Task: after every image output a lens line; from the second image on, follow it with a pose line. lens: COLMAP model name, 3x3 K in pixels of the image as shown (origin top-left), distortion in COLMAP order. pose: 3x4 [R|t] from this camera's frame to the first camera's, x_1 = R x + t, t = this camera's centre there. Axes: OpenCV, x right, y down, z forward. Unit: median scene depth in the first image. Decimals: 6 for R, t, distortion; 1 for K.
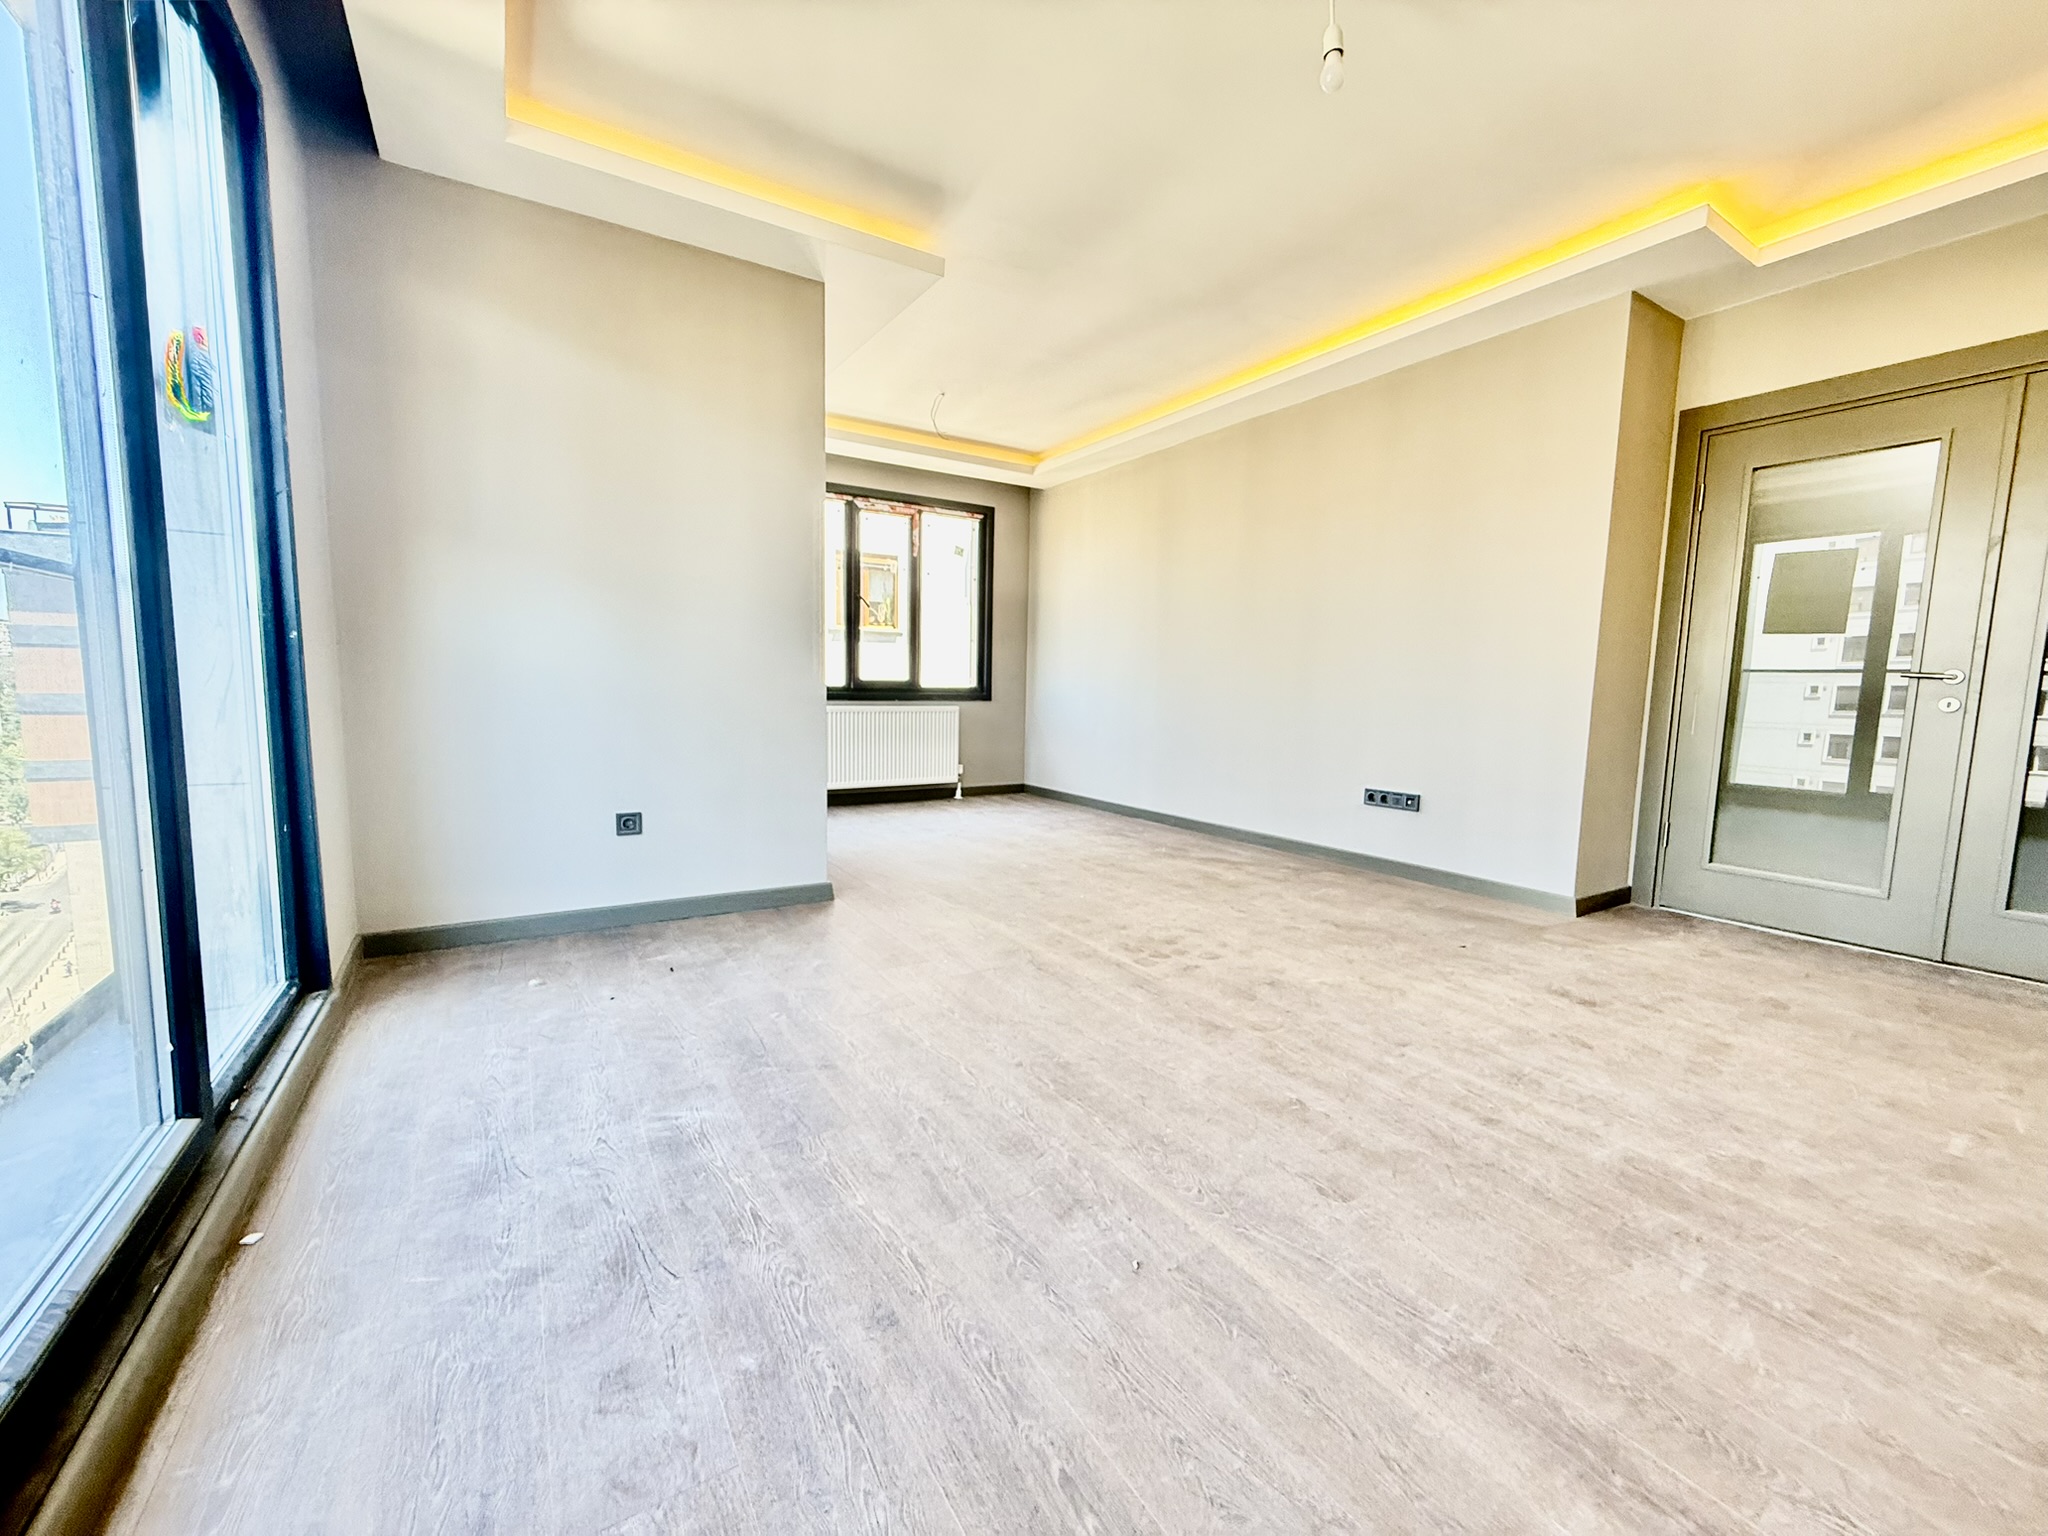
lens RADIAL K [[818.5, 0, 1024.6], [0, 818.5, 773.8], [0, 0, 1]] dist [-0.000841, 0.000038]
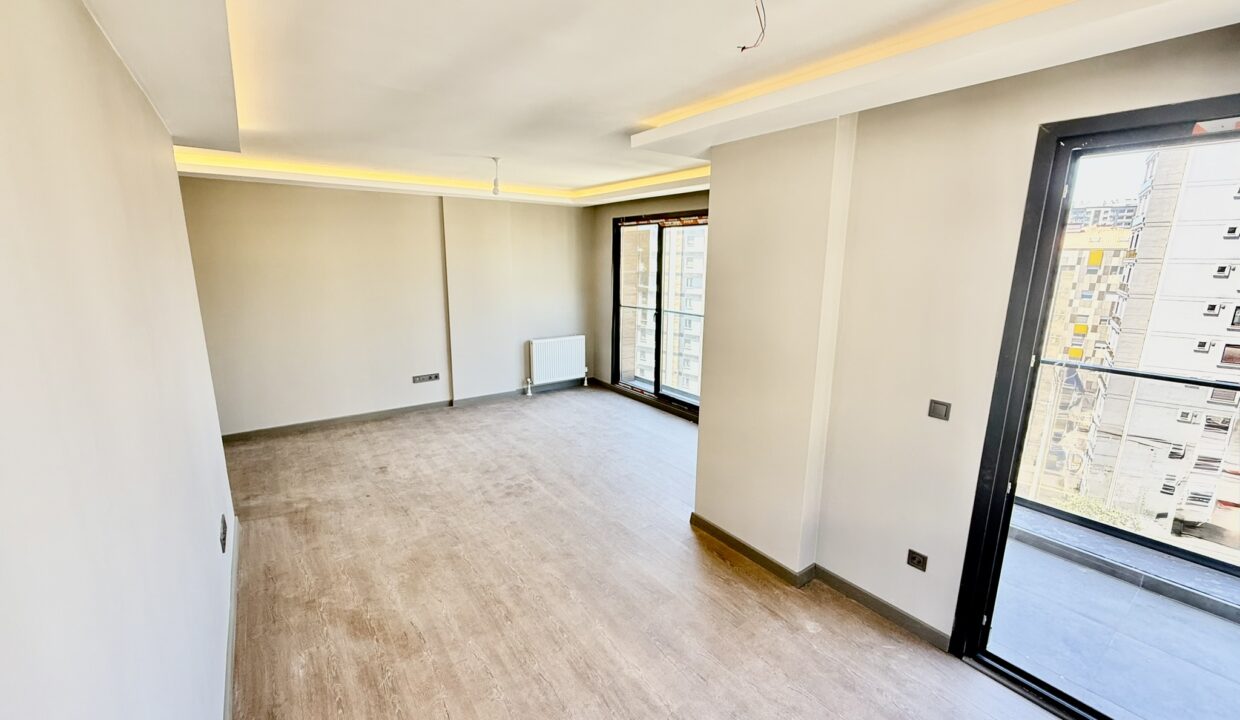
lens RADIAL K [[495.2, 0, 617.2], [0, 495.2, 356.9], [0, 0, 1]] dist [-0.002086, 0.000456]
pose [[-0.997856, -0.015623, -0.063556, -0.018921], [-0.034250, 0.952160, 0.303674, -0.573926], [0.055771, 0.305200, -0.950654, 2.276921]]
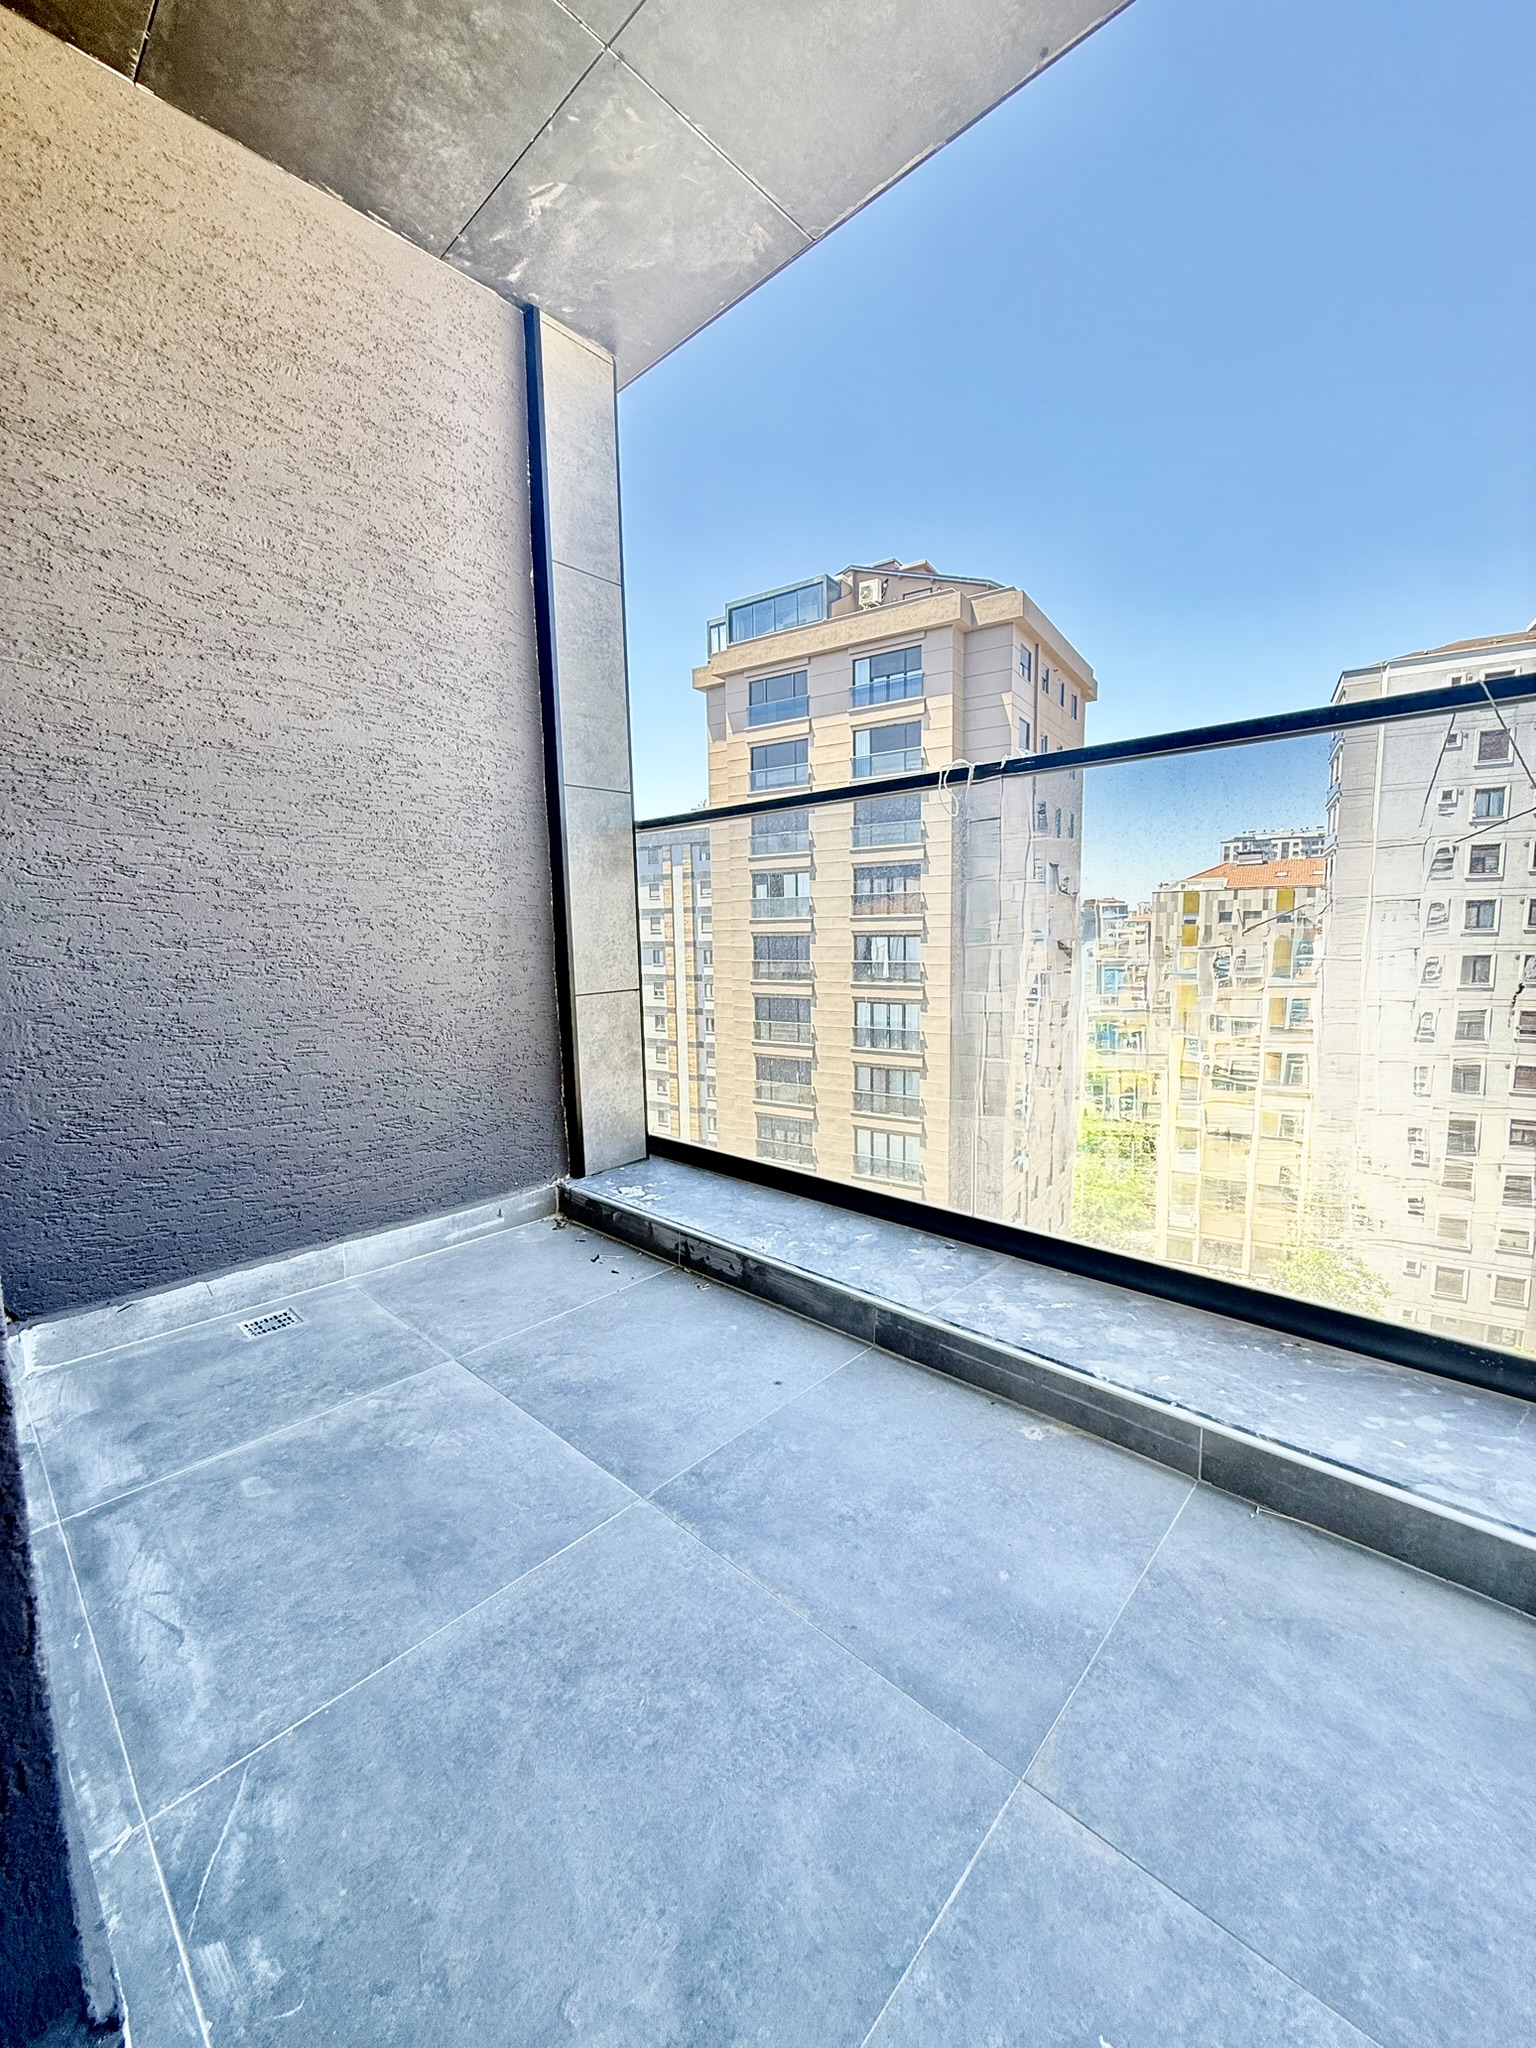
lens RADIAL K [[818.5, 0, 767.8], [0, 818.5, 1022.8], [0, 0, 1]] dist [-0.000841, 0.000038]
pose [[-0.968018, 0.030746, -0.248990, -0.078669], [-0.025674, 0.975111, 0.220225, -0.545257], [0.249564, 0.219574, -0.943136, 2.243434]]
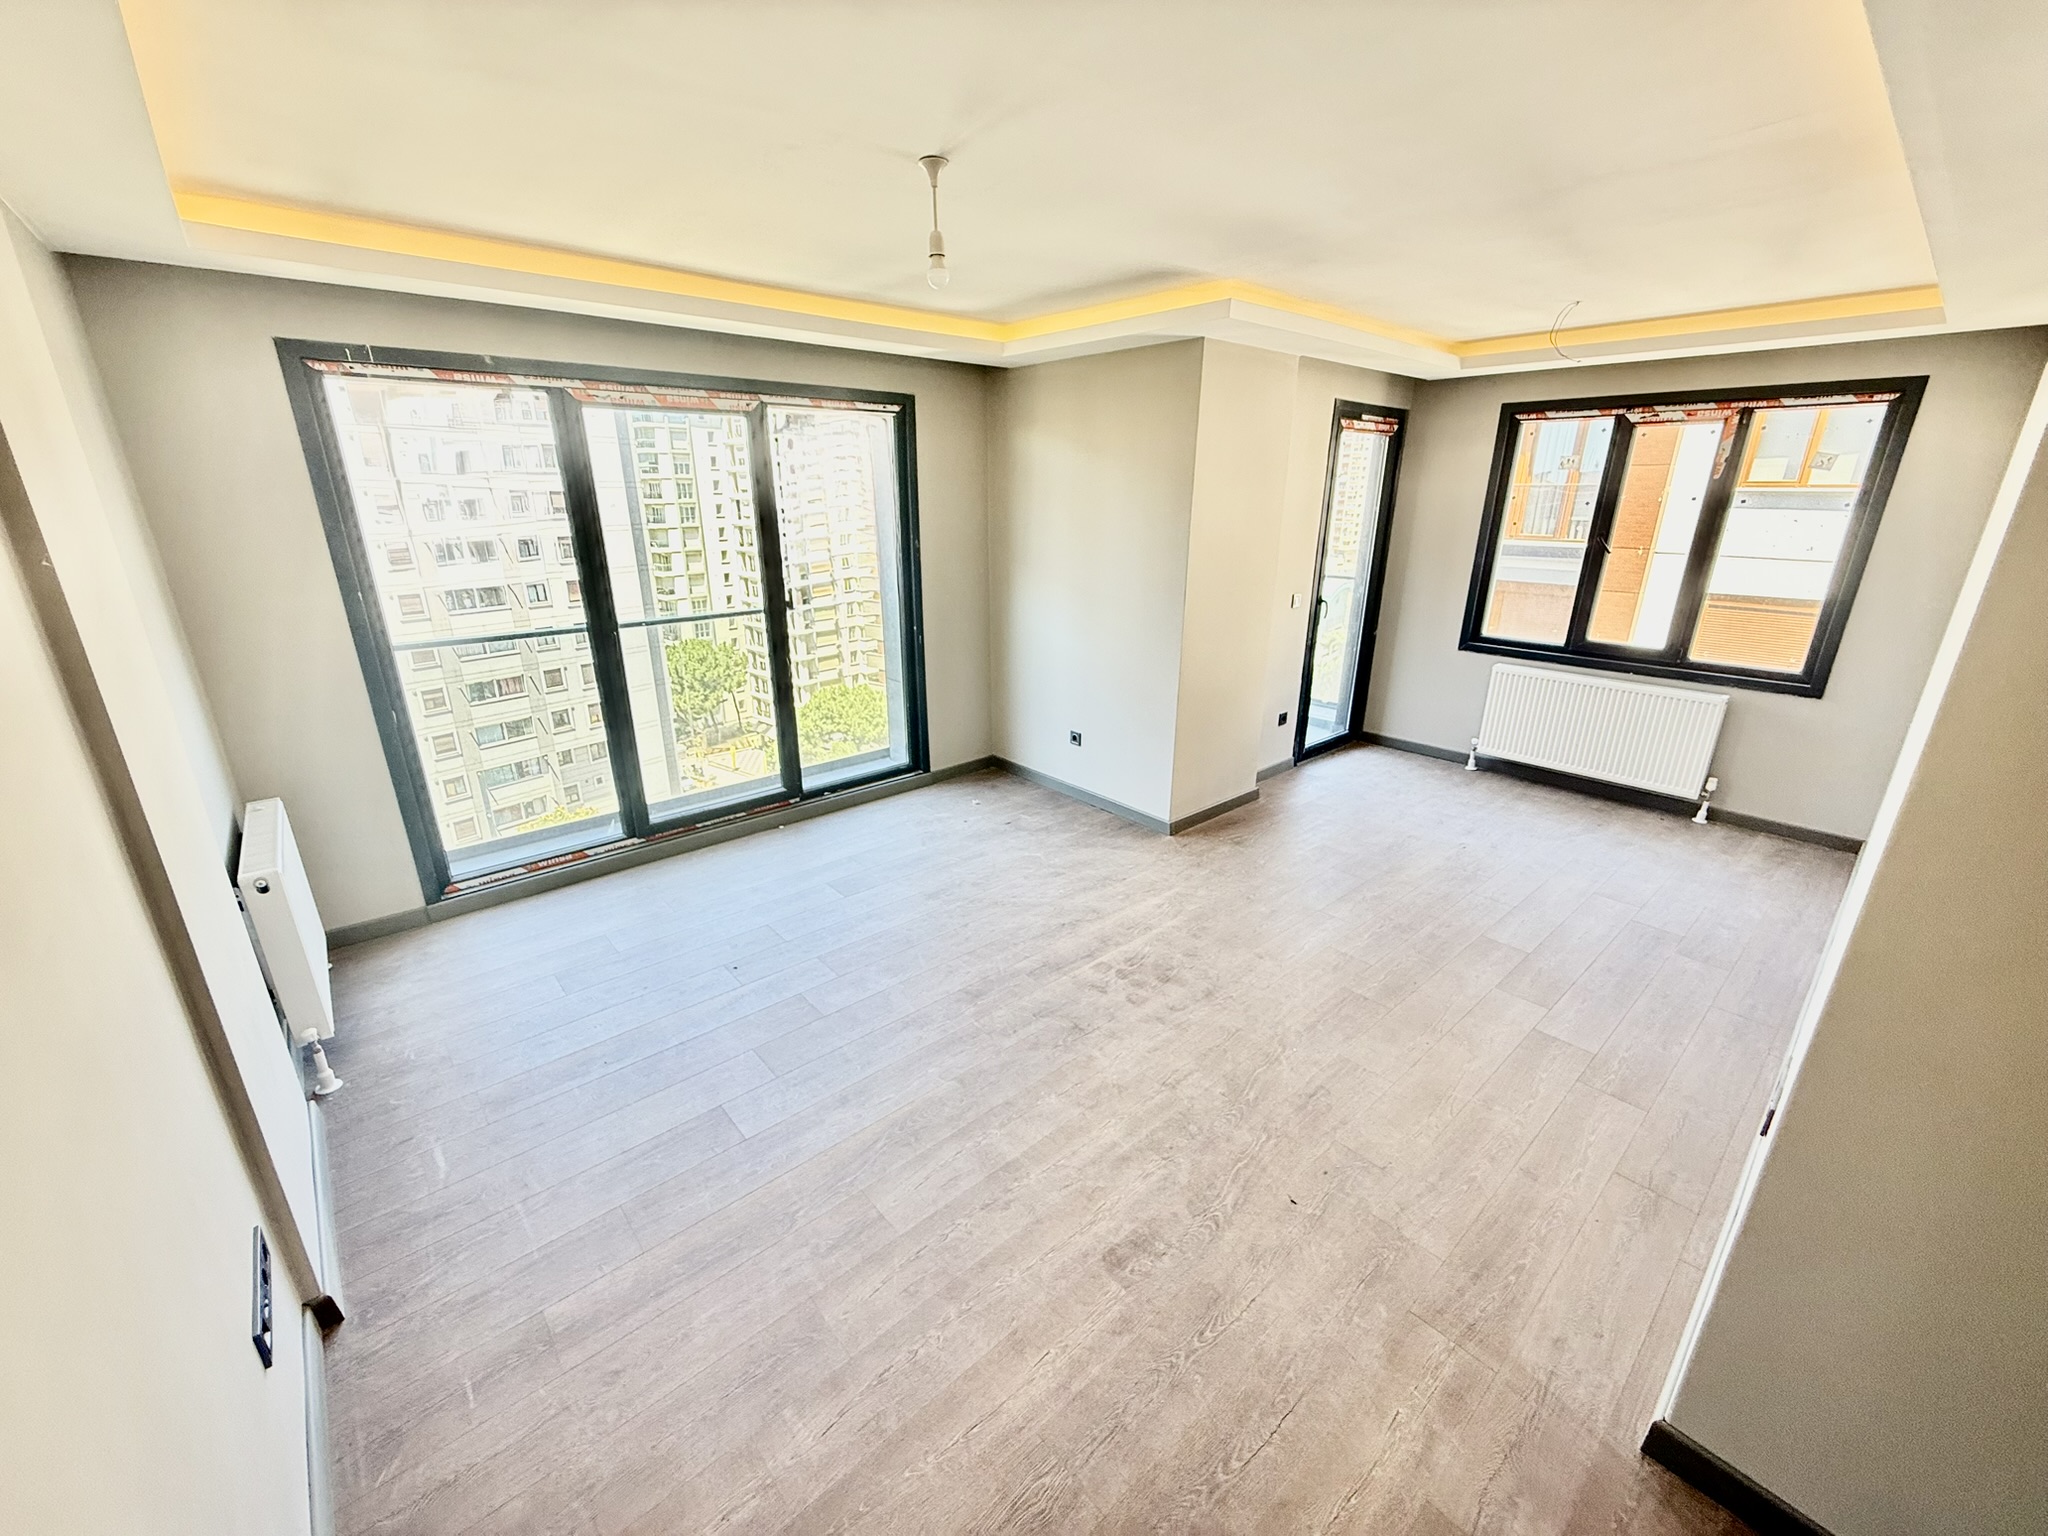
lens RADIAL K [[818.5, 0, 1018.2], [0, 818.5, 772.3], [0, 0, 1]] dist [-0.000841, 0.000038]
pose [[0.158278, 0.307741, -0.938213, 1.142713], [-0.106945, 0.949944, 0.293547, -0.370818], [0.981586, 0.053875, 0.183266, 0.637244]]
